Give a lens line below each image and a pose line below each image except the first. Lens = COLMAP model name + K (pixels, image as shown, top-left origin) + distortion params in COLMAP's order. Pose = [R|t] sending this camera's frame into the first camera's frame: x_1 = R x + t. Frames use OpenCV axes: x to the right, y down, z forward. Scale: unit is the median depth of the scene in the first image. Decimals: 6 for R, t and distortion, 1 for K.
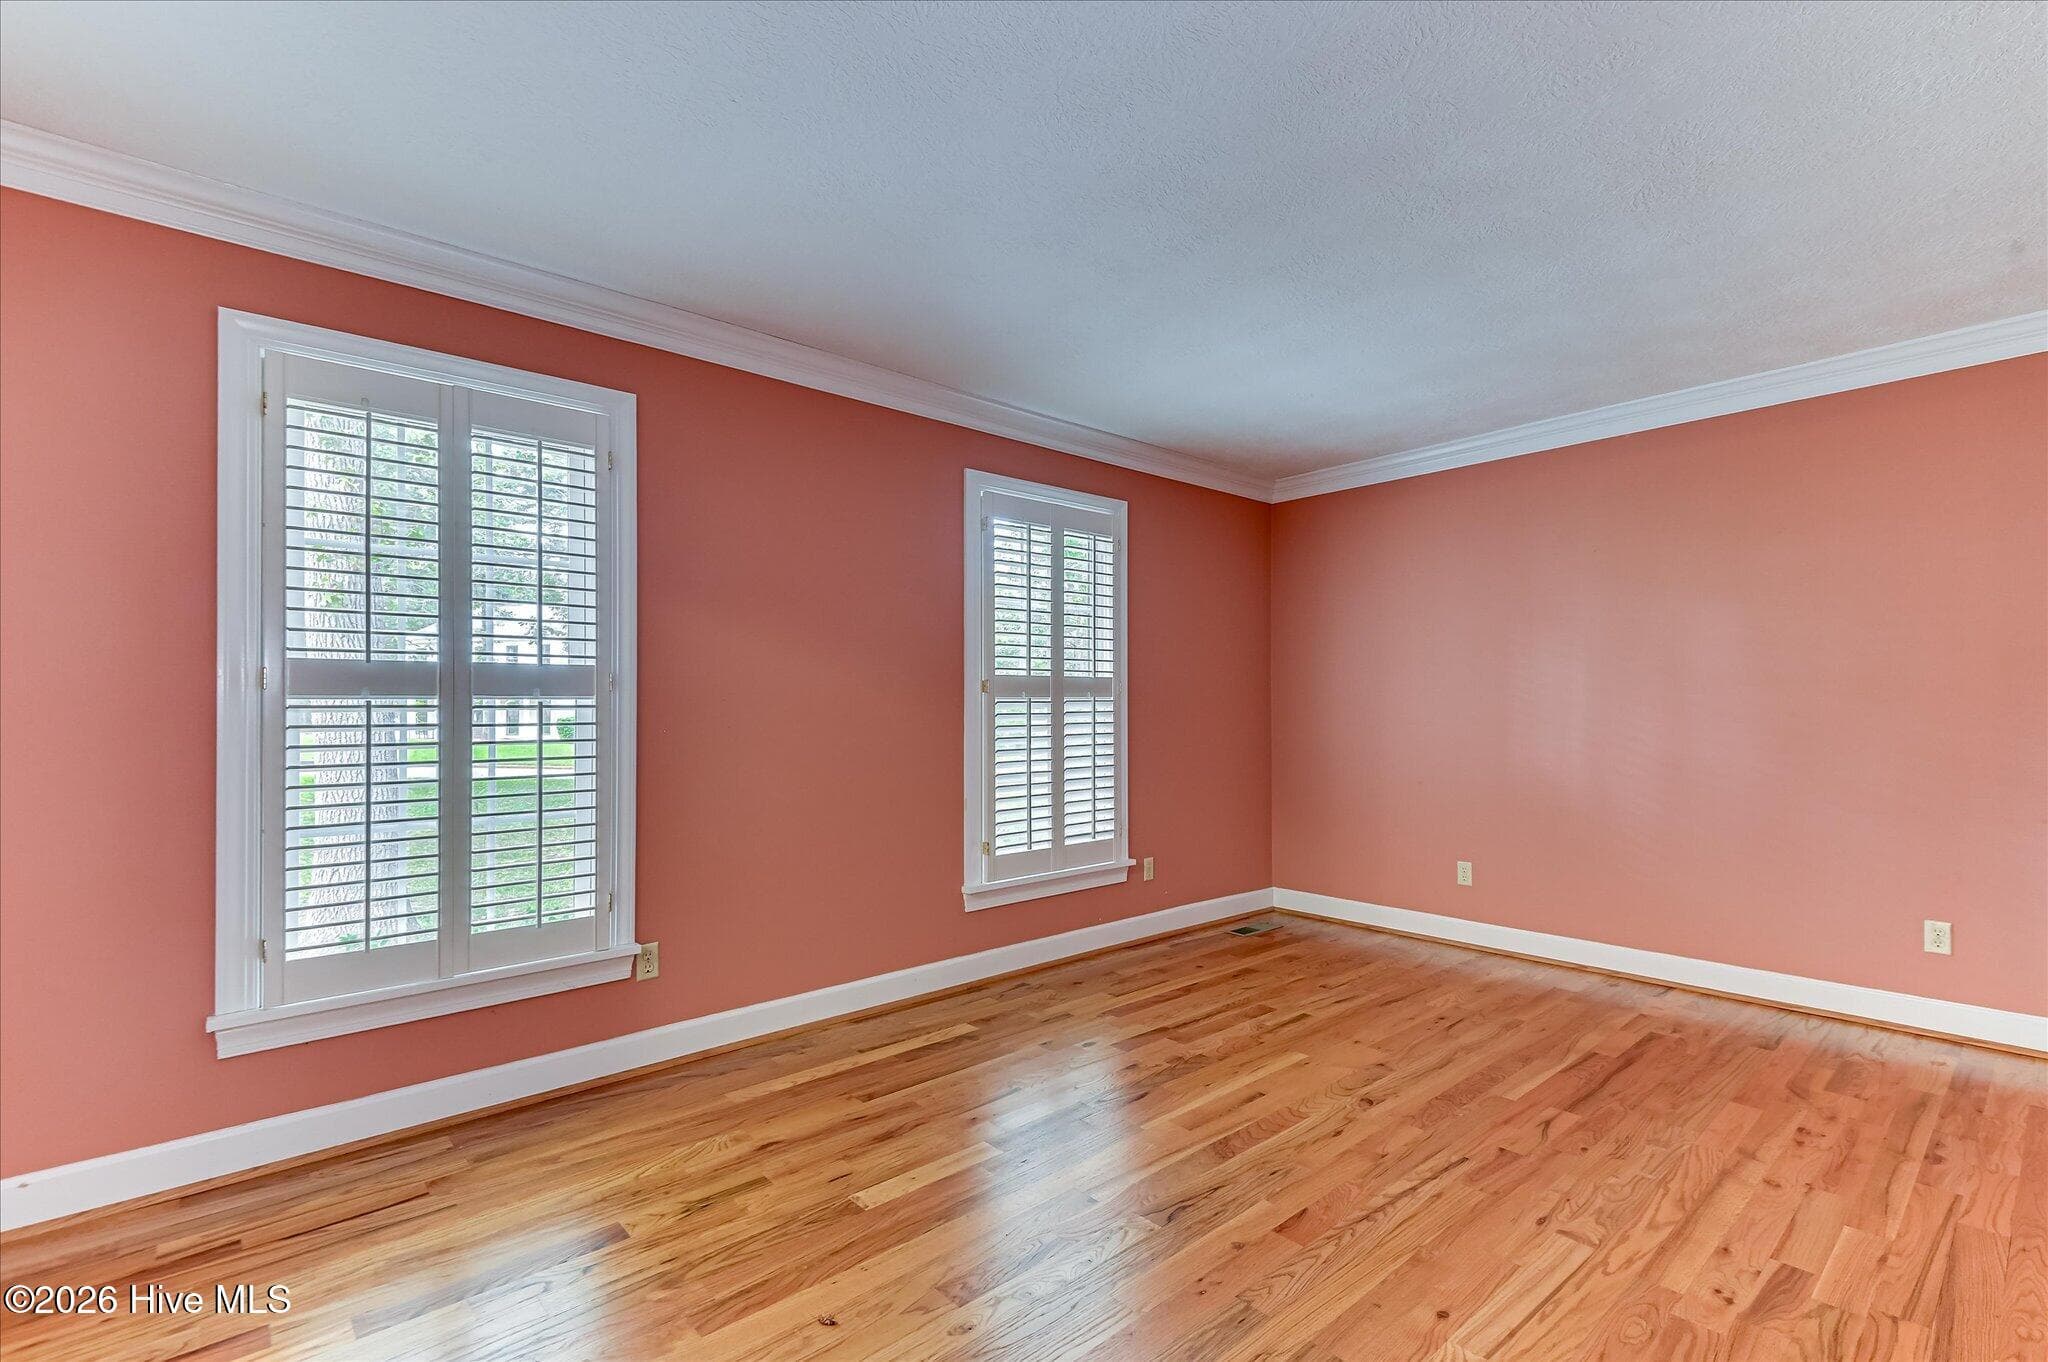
lens RADIAL K [[935.2, 0, 1026.7], [0, 935.2, 708.2], [0, 0, 1]] dist [-0.000796, -0.000358]
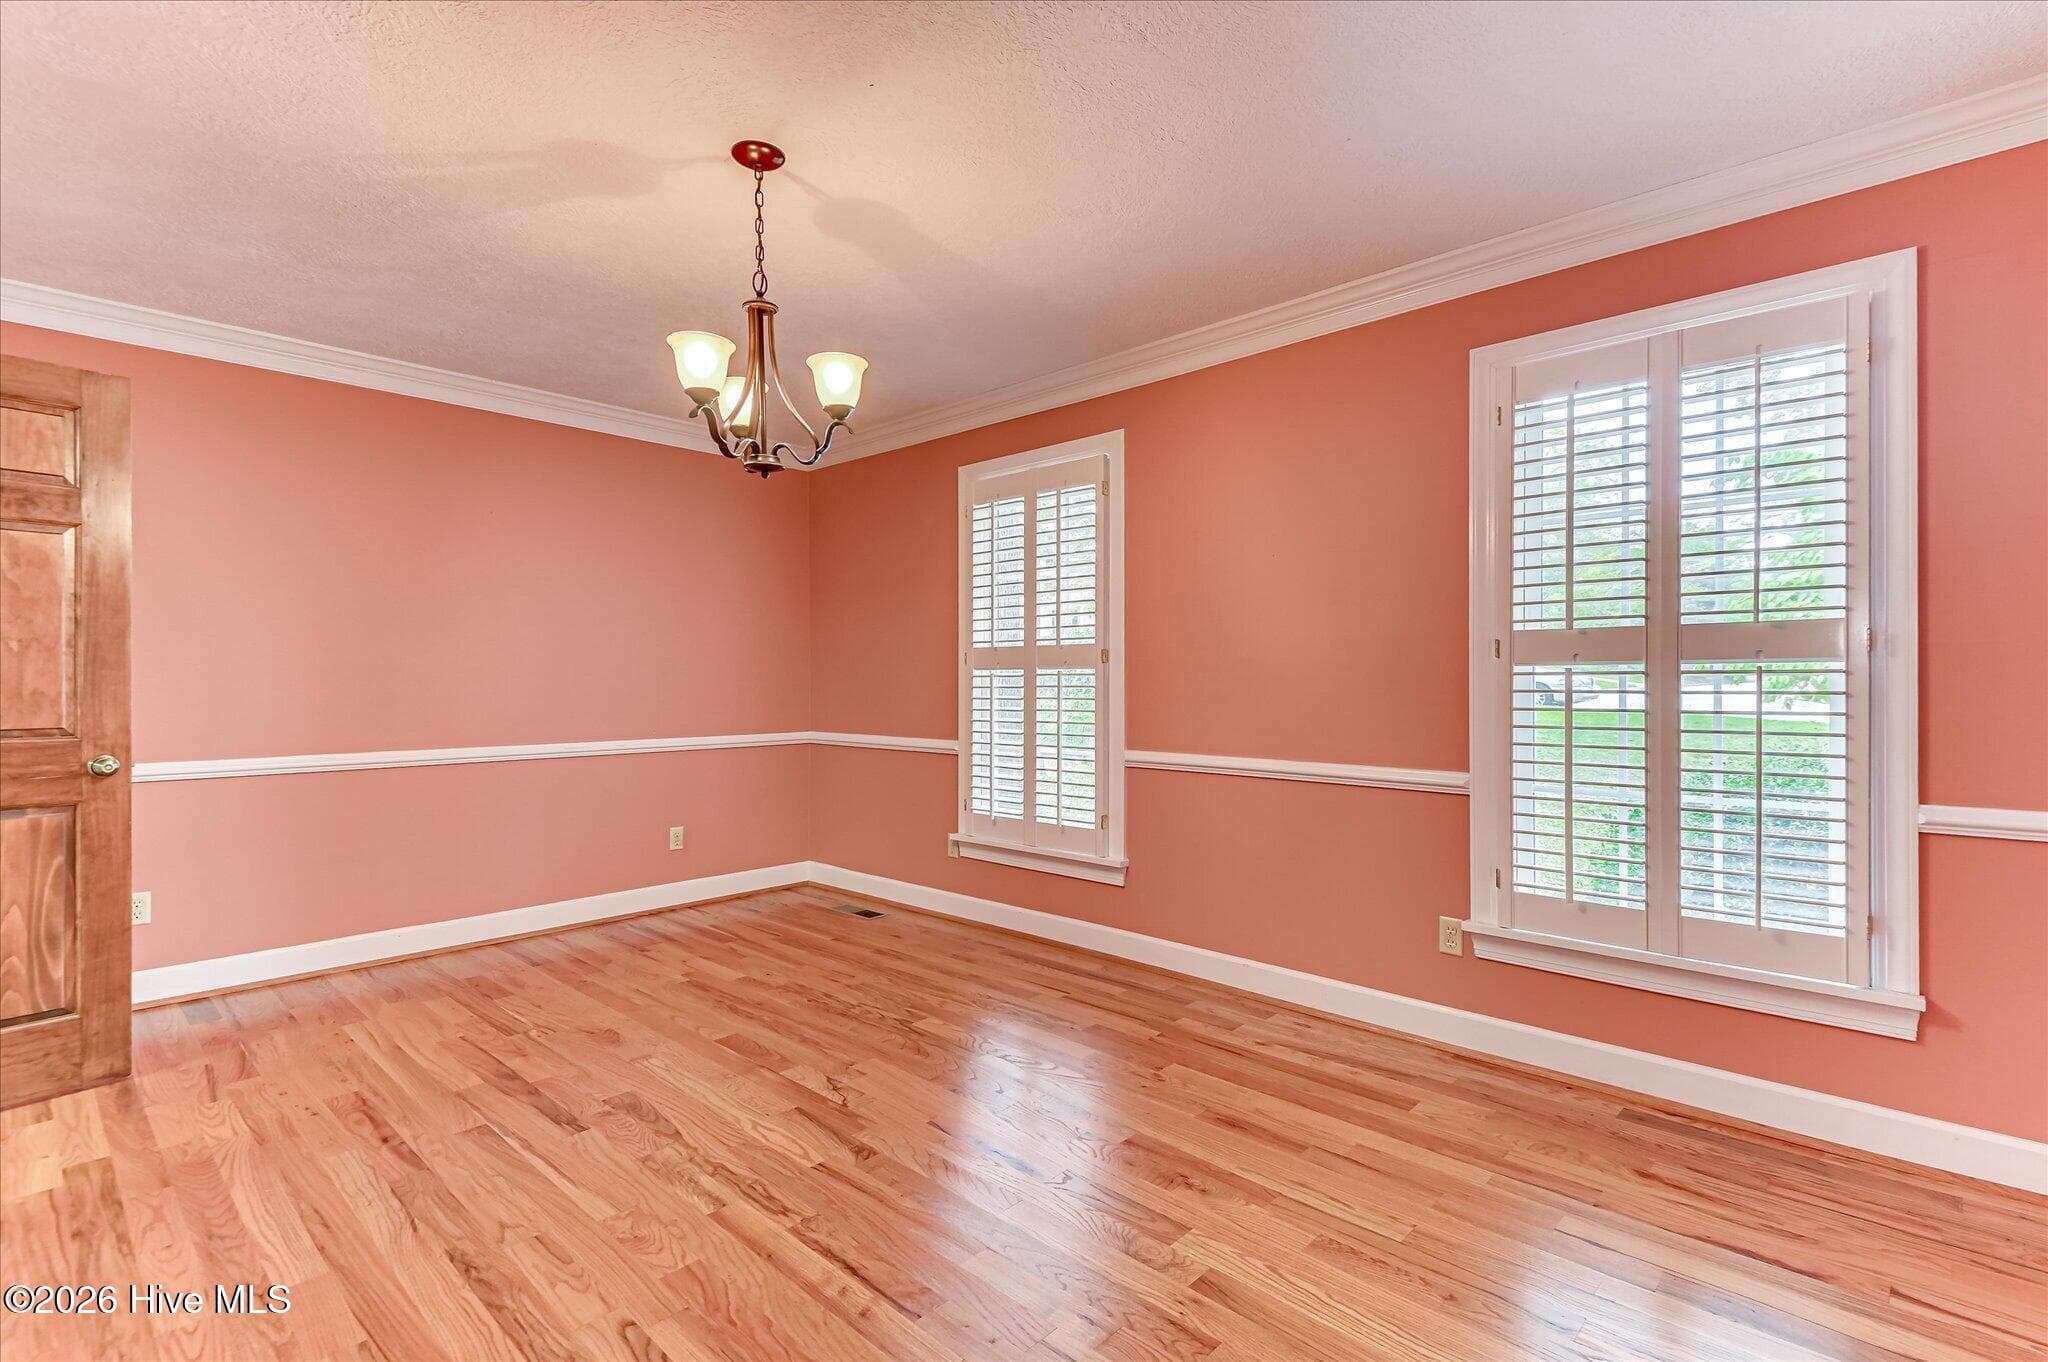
lens RADIAL K [[960.7, 0, 1027.2], [0, 960.7, 674.6], [0, 0, 1]] dist [-0.002025, -0.001332]
pose [[0.070178, 0.004531, -0.997524, 0.877576], [-0.000299, 0.999990, 0.004521, -0.007296], [0.997534, -0.000019, 0.070178, 0.781922]]
